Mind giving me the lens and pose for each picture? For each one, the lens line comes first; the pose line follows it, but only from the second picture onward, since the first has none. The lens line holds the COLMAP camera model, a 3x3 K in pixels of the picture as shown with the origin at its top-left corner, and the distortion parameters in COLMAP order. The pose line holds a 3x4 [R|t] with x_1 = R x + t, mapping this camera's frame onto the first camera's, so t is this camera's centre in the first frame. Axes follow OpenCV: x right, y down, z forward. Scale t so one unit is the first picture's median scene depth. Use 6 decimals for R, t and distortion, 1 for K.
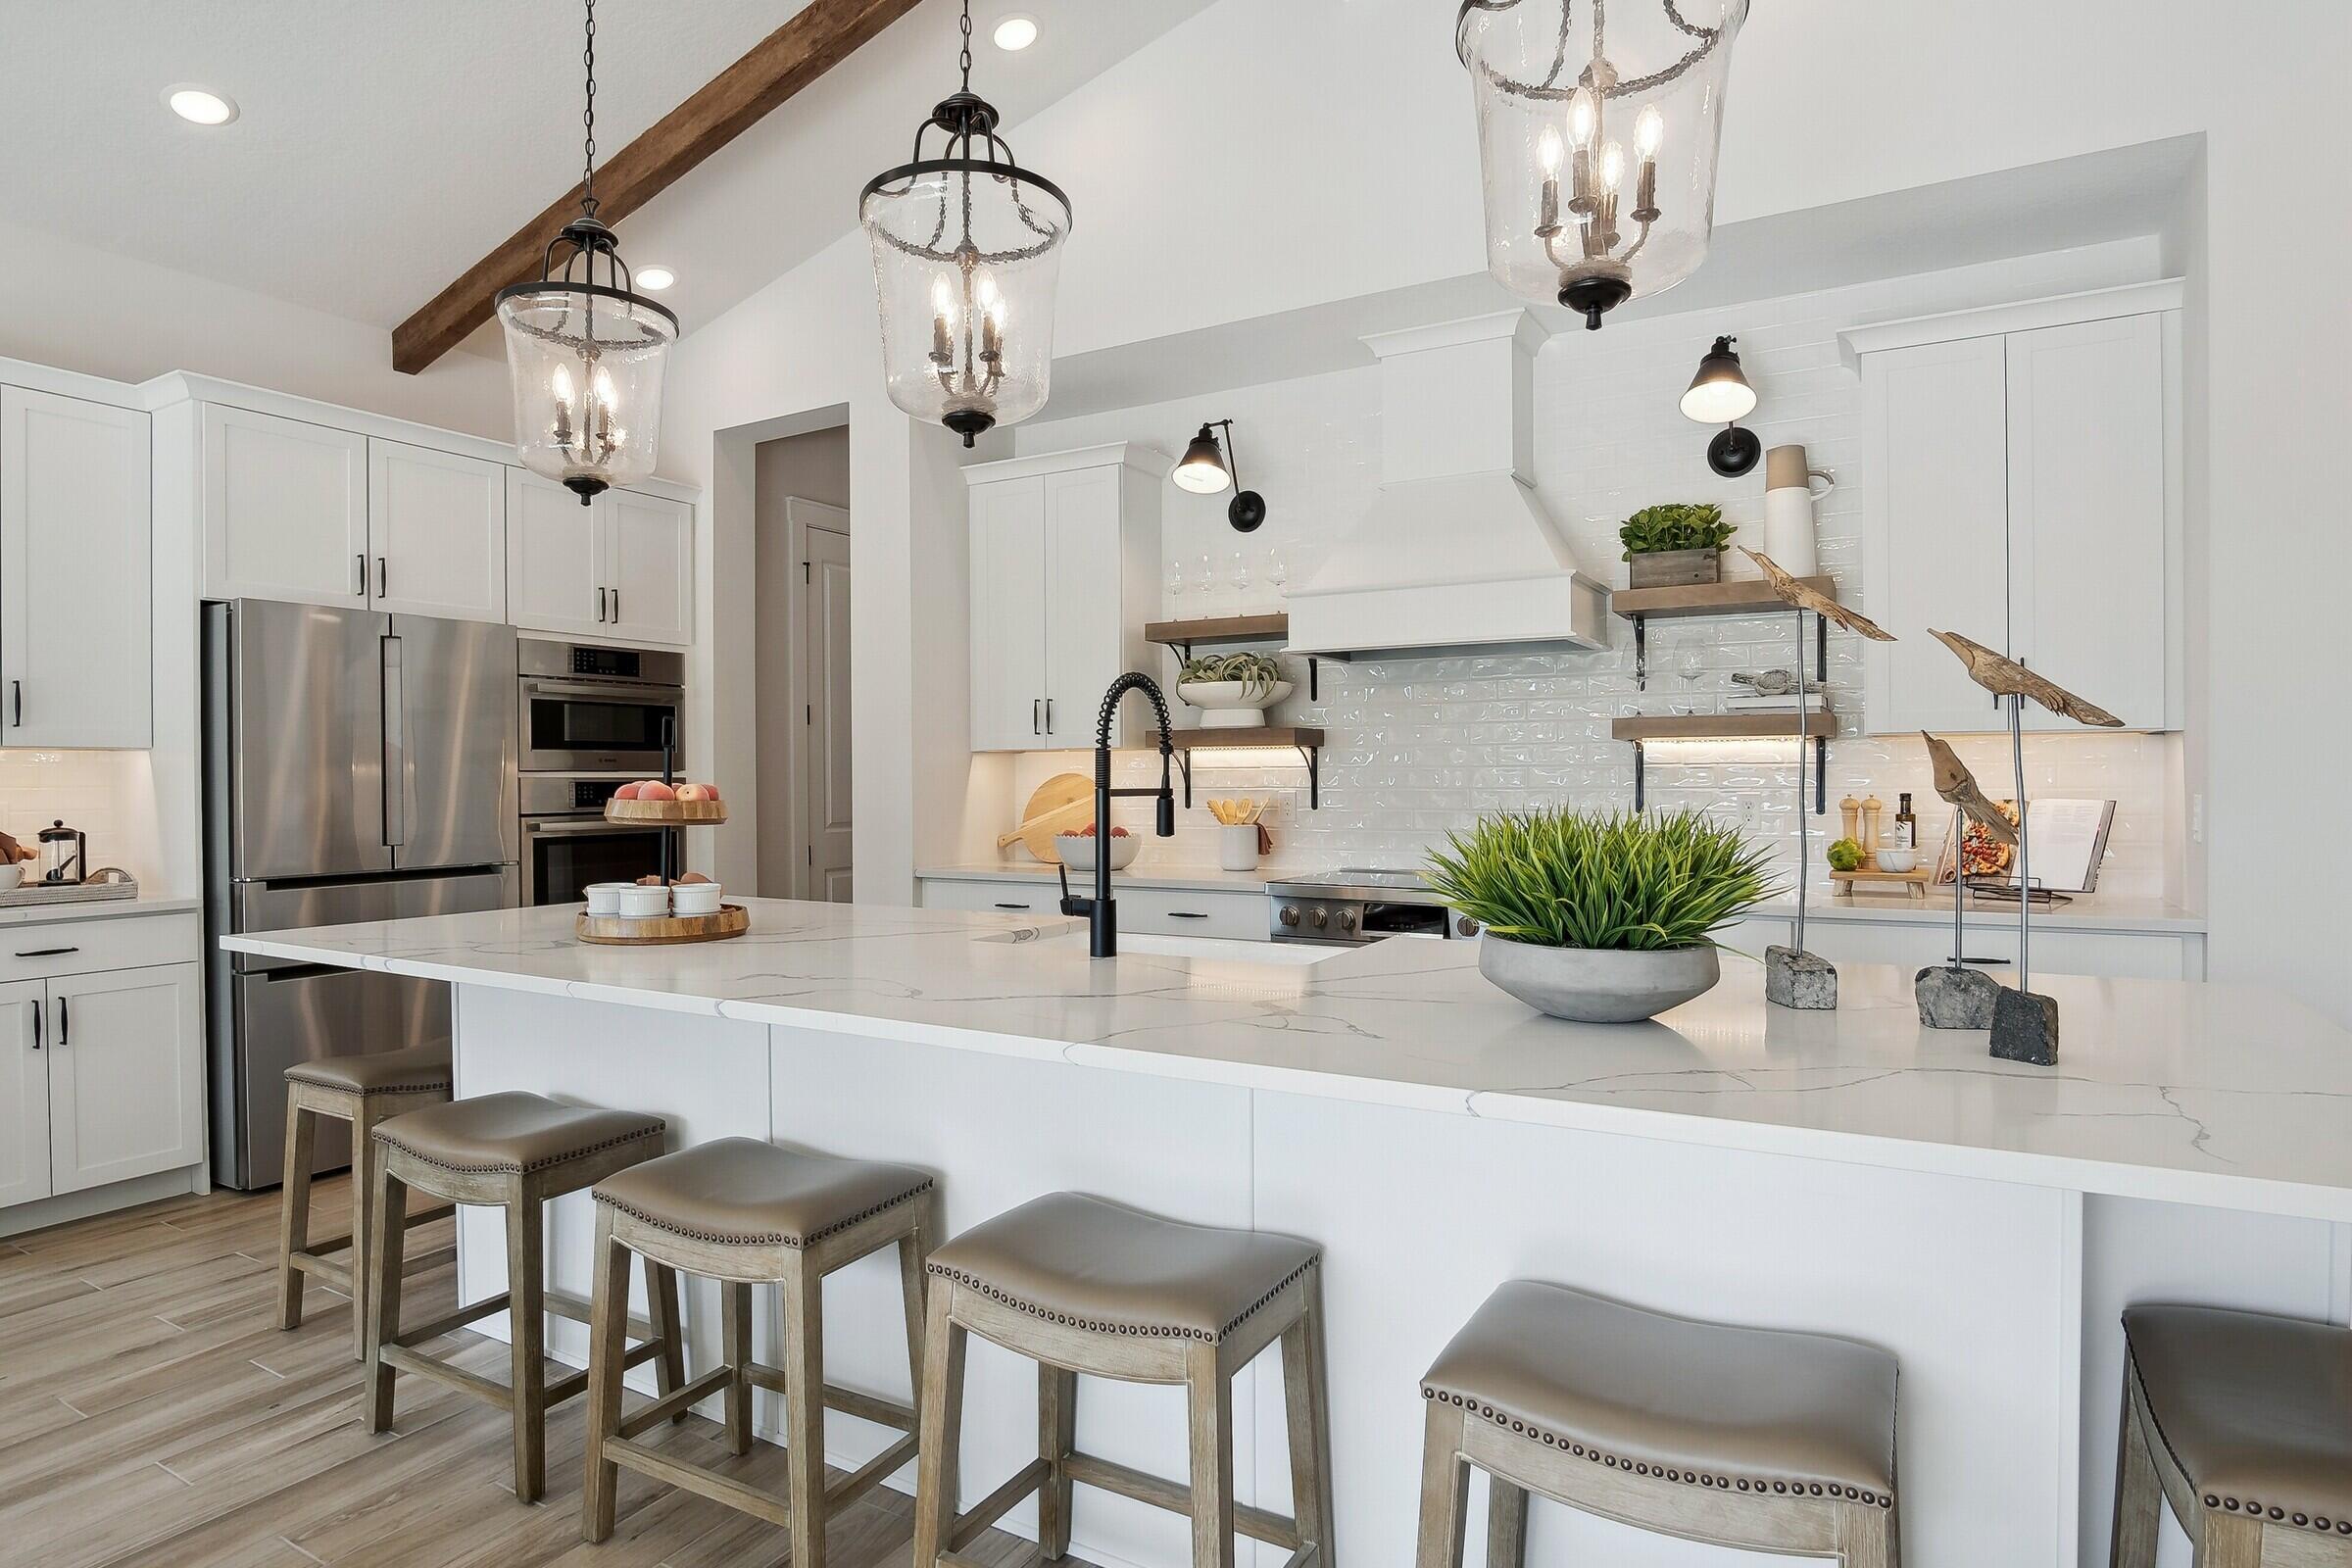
lens RADIAL K [[1293.0, 0, 1180.1], [0, 1293.0, 781.8], [0, 0, 1]] dist [-0.014285, 0.011535]
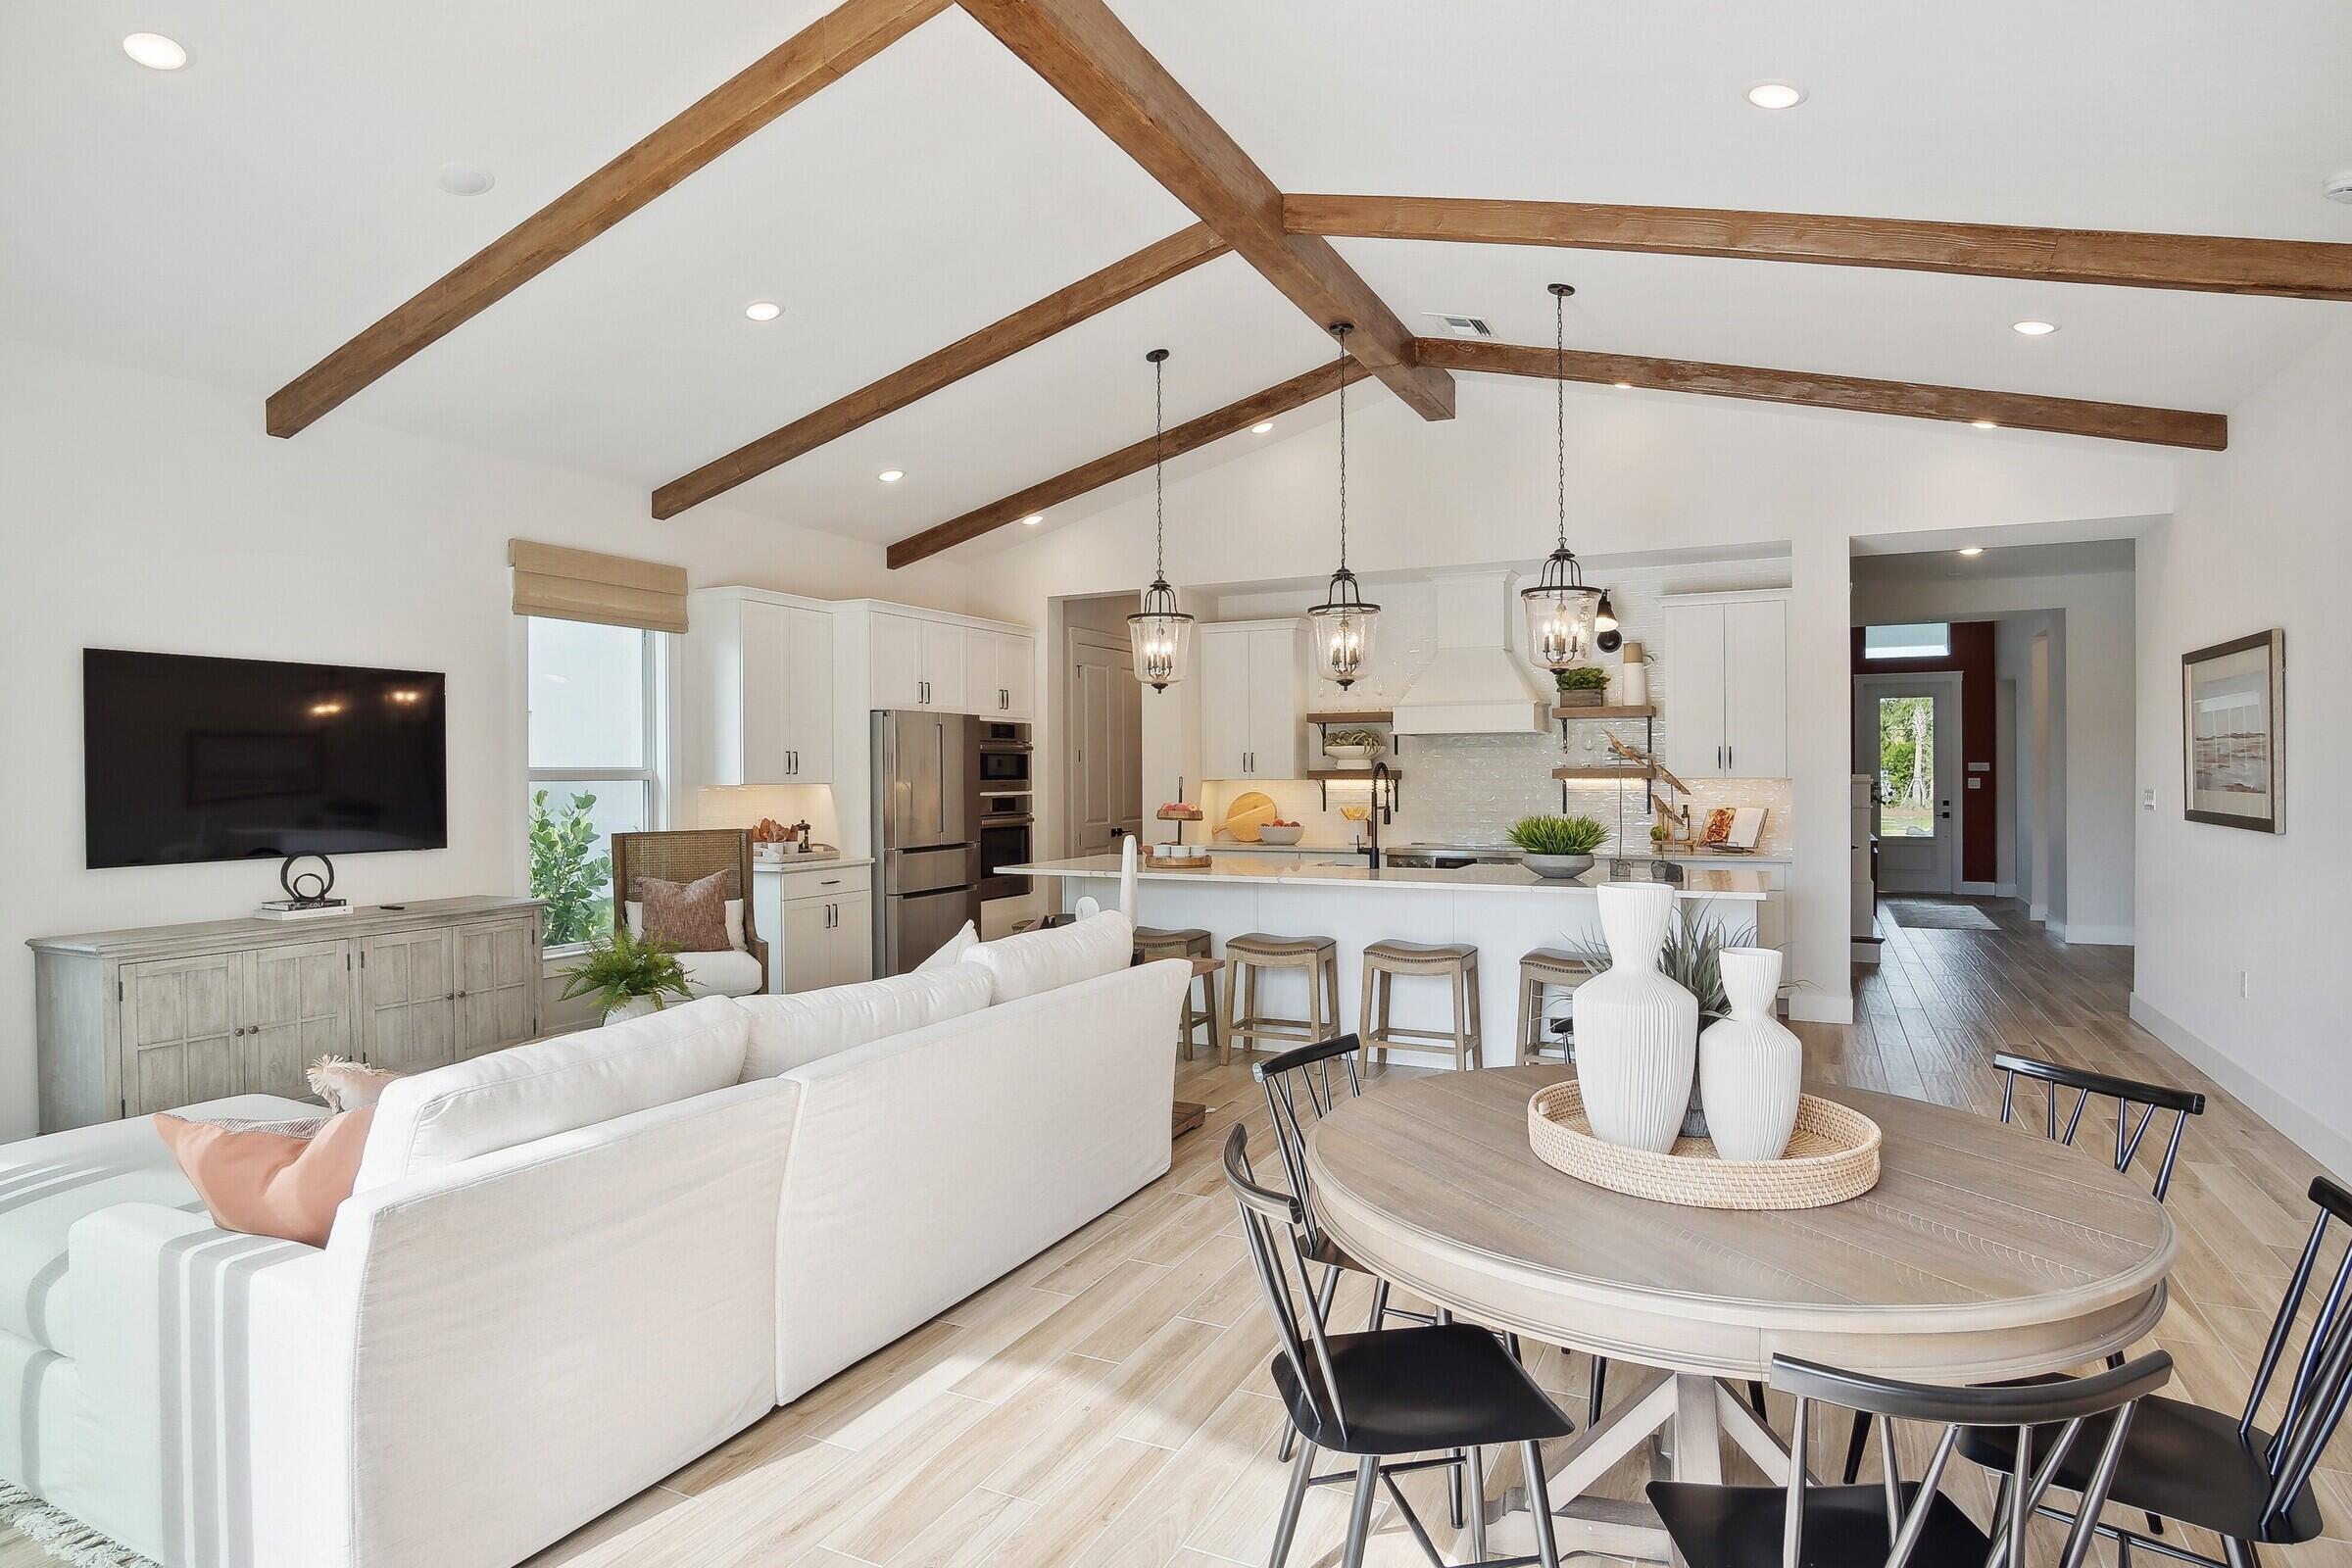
lens RADIAL K [[1293.0, 0, 1185.2], [0, 1293.0, 784.0], [0, 0, 1]] dist [-0.014285, 0.011535]
pose [[0.997630, -0.000414, 0.068798, -0.398383], [0.000135, 0.999992, 0.004067, -0.033030], [-0.068800, -0.004048, 0.997622, -1.035783]]
